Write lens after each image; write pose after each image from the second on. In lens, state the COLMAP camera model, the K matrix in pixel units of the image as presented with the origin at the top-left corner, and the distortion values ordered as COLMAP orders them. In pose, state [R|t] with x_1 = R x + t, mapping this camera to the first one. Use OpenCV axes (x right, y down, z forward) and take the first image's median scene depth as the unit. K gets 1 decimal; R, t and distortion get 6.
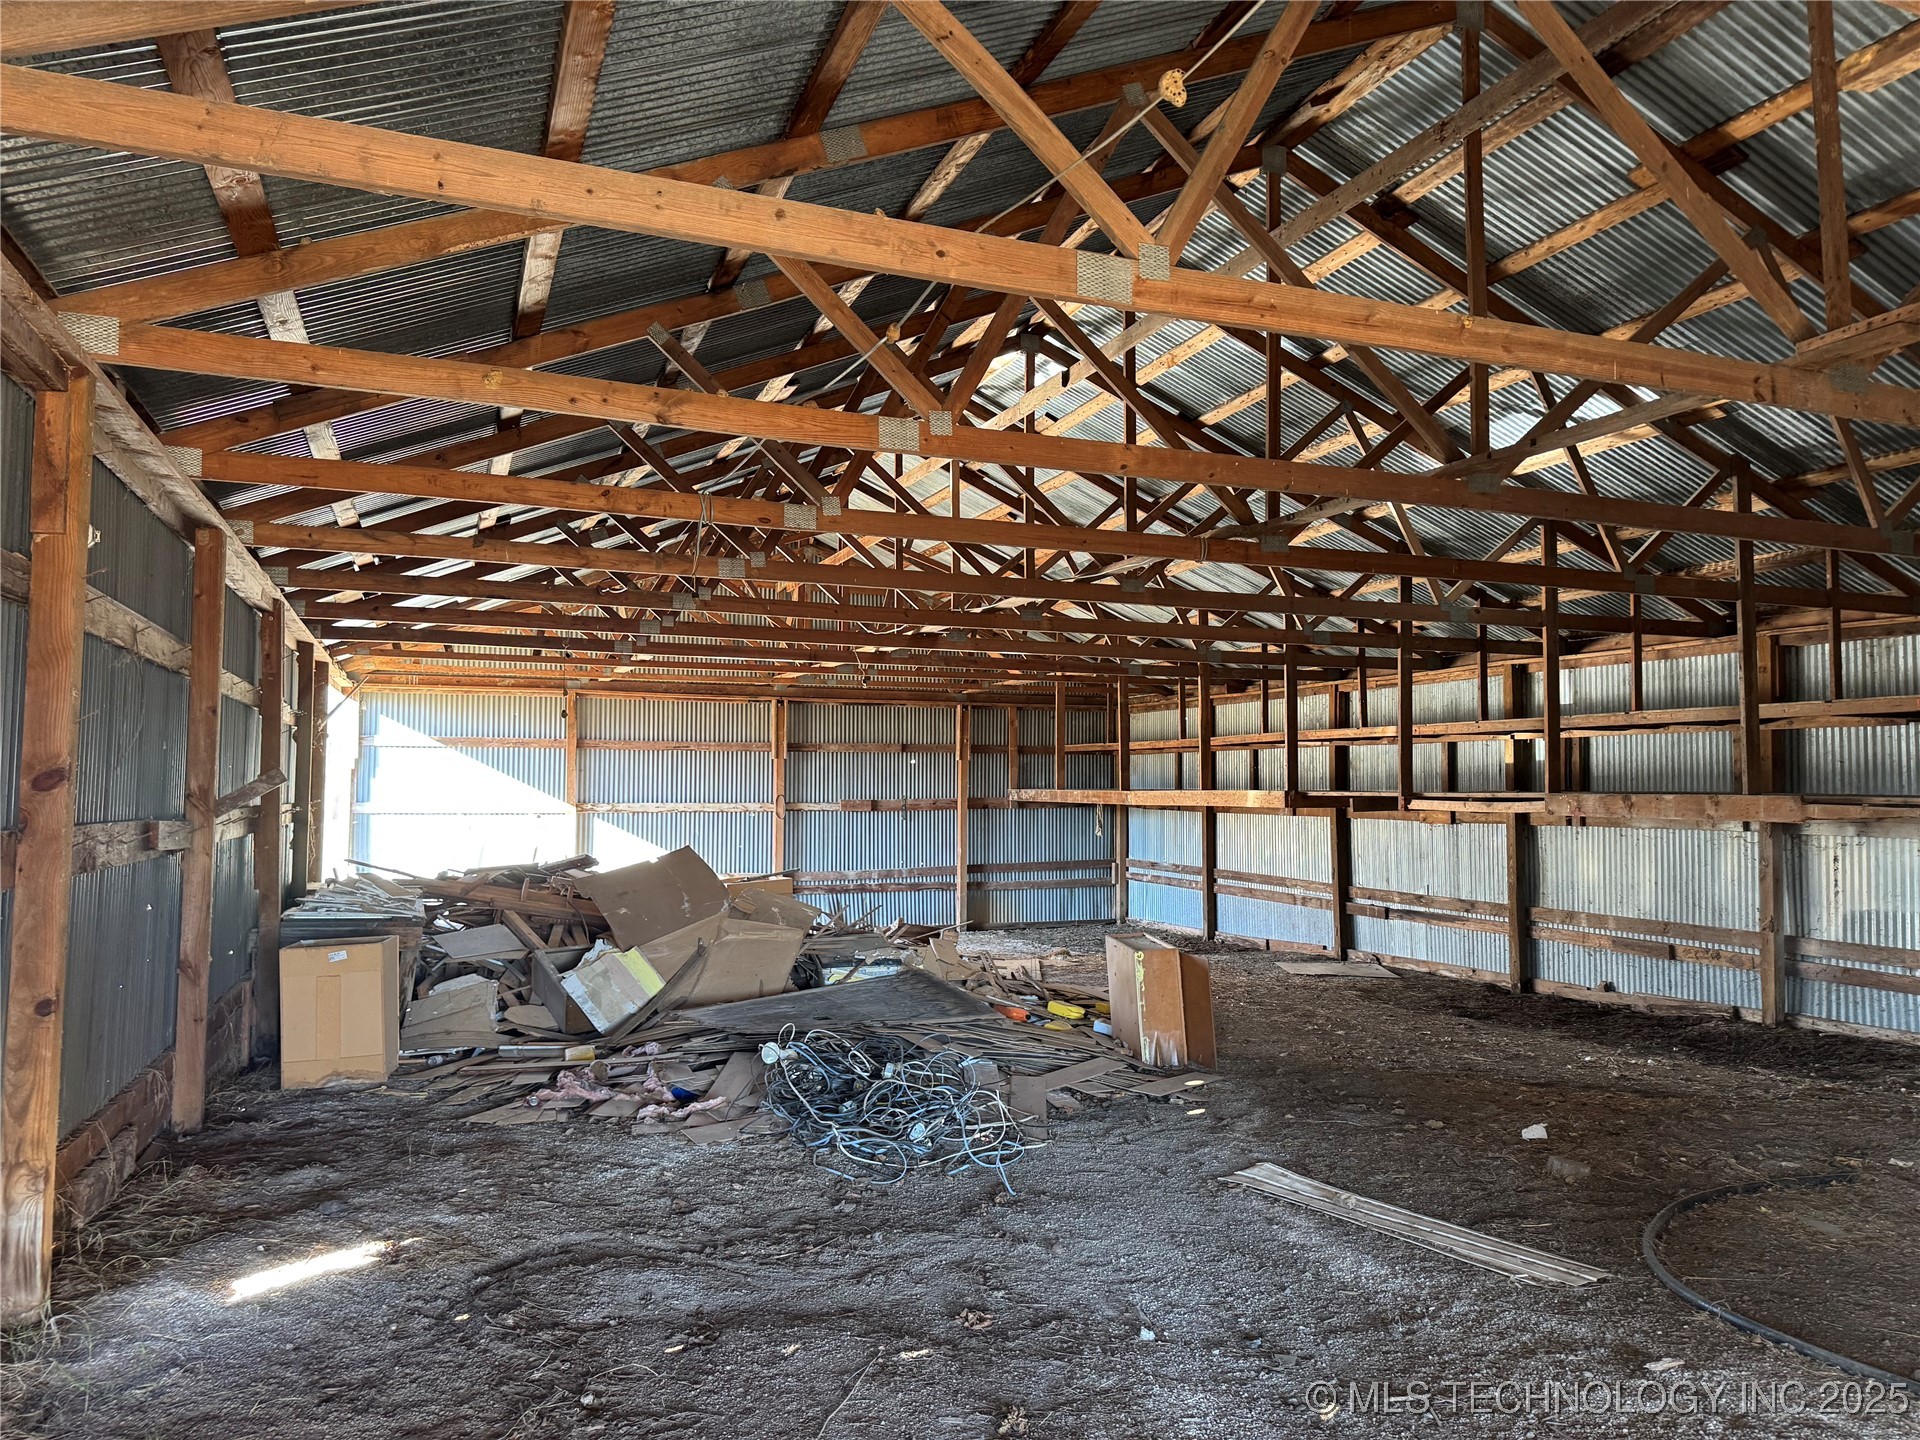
lens RADIAL K [[1322.5, 0, 960.0], [0, 1322.5, 720.0], [0, 0, 1]] dist [0.040050, -0.048857]
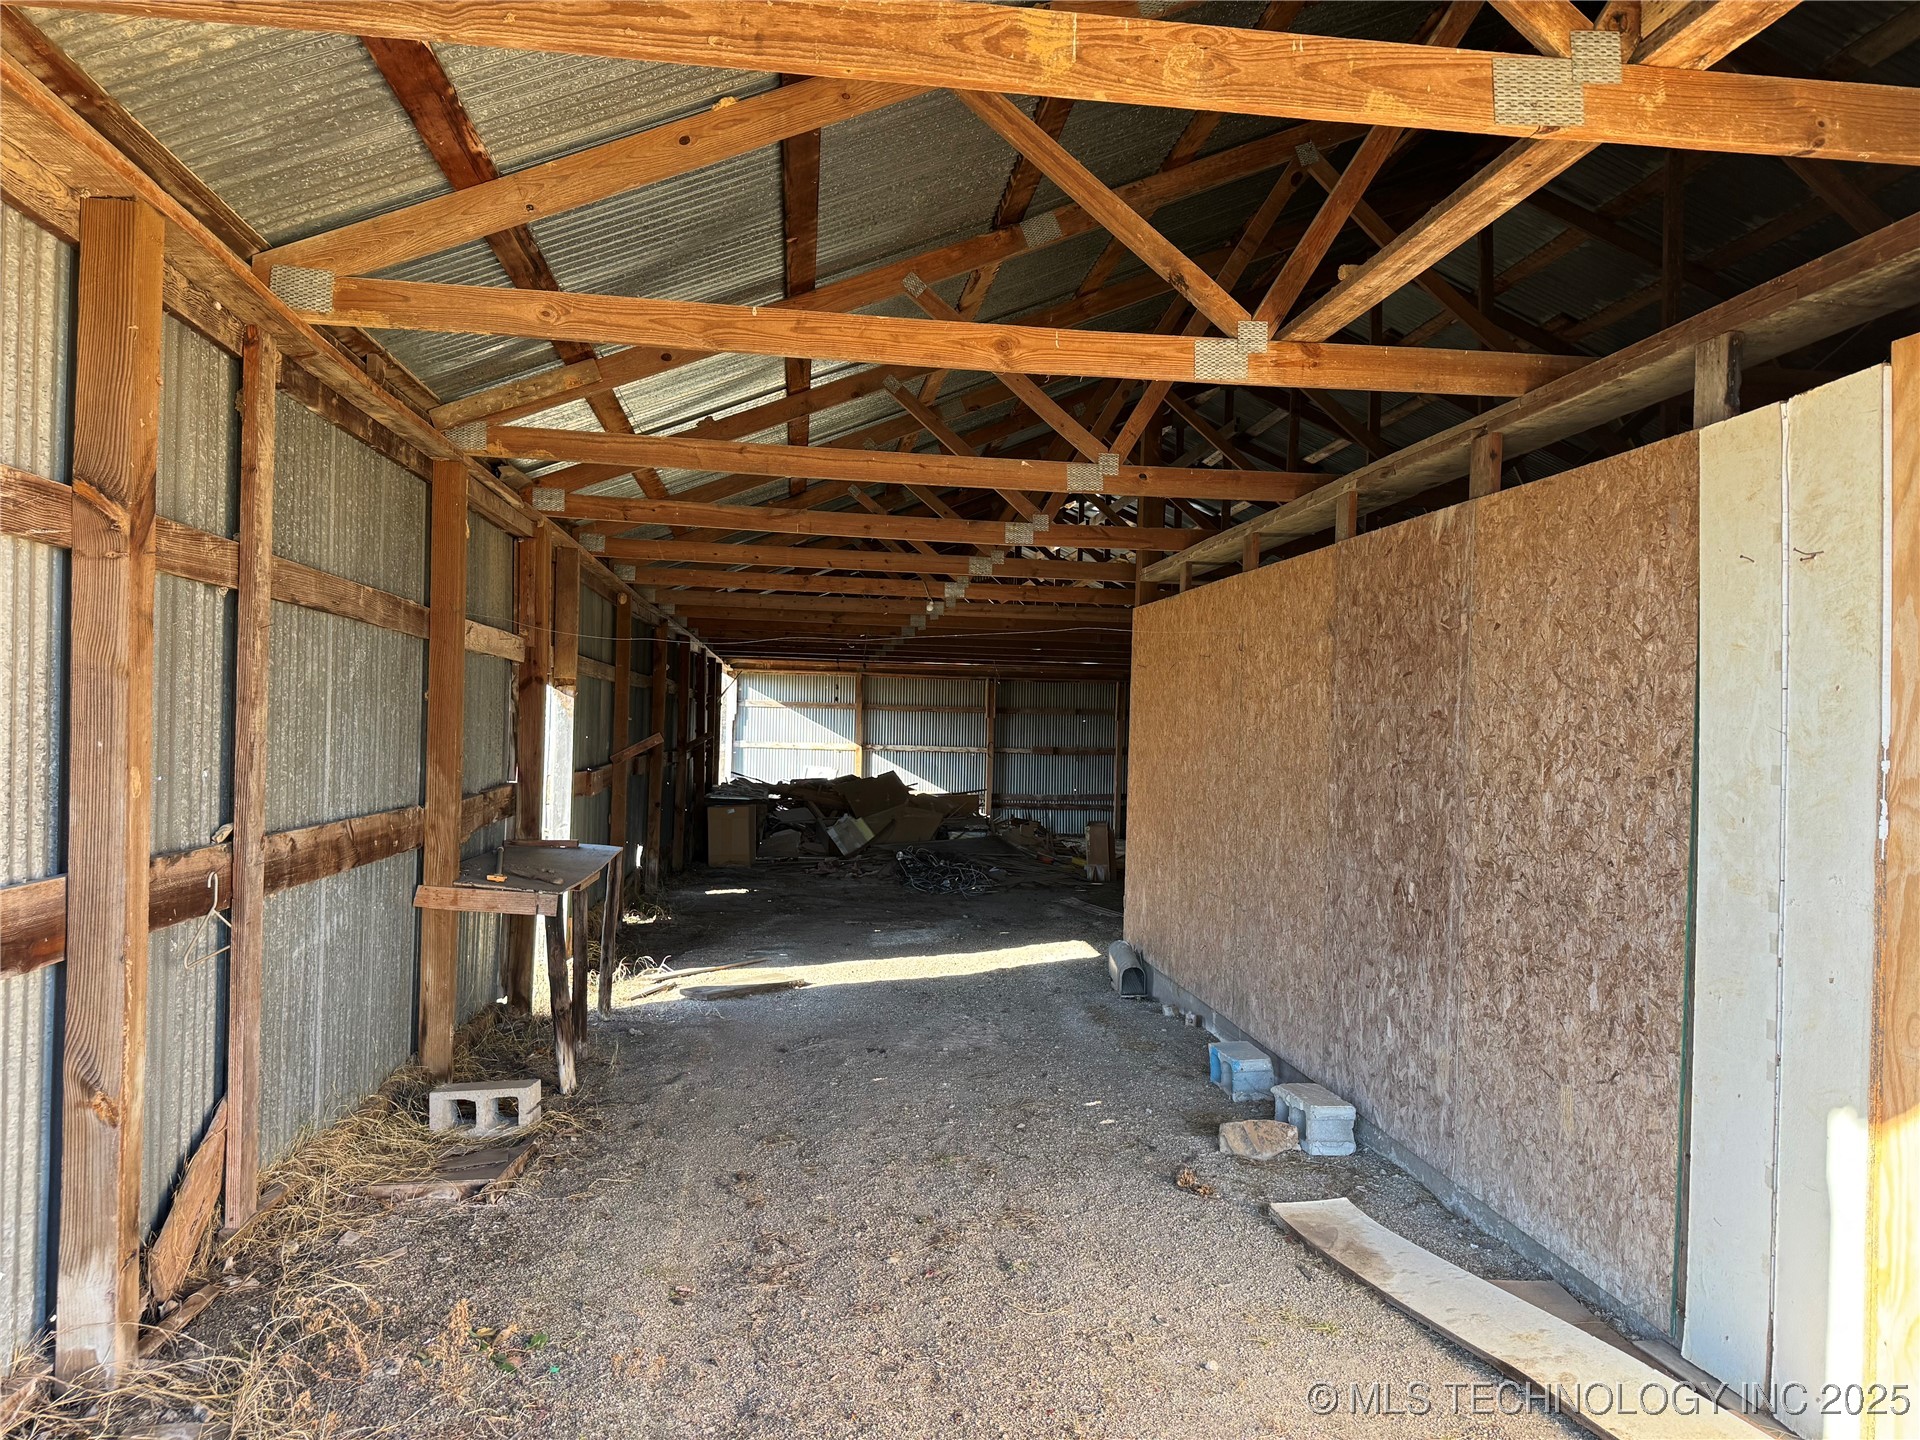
lens RADIAL K [[1322.5, 0, 960.0], [0, 1322.5, 720.0], [0, 0, 1]] dist [0.040050, -0.048857]
pose [[0.968062, 0.023920, -0.249567, 0.236974], [-0.012729, 0.998844, 0.046362, -0.044234], [0.250387, -0.041705, 0.967247, -0.542548]]
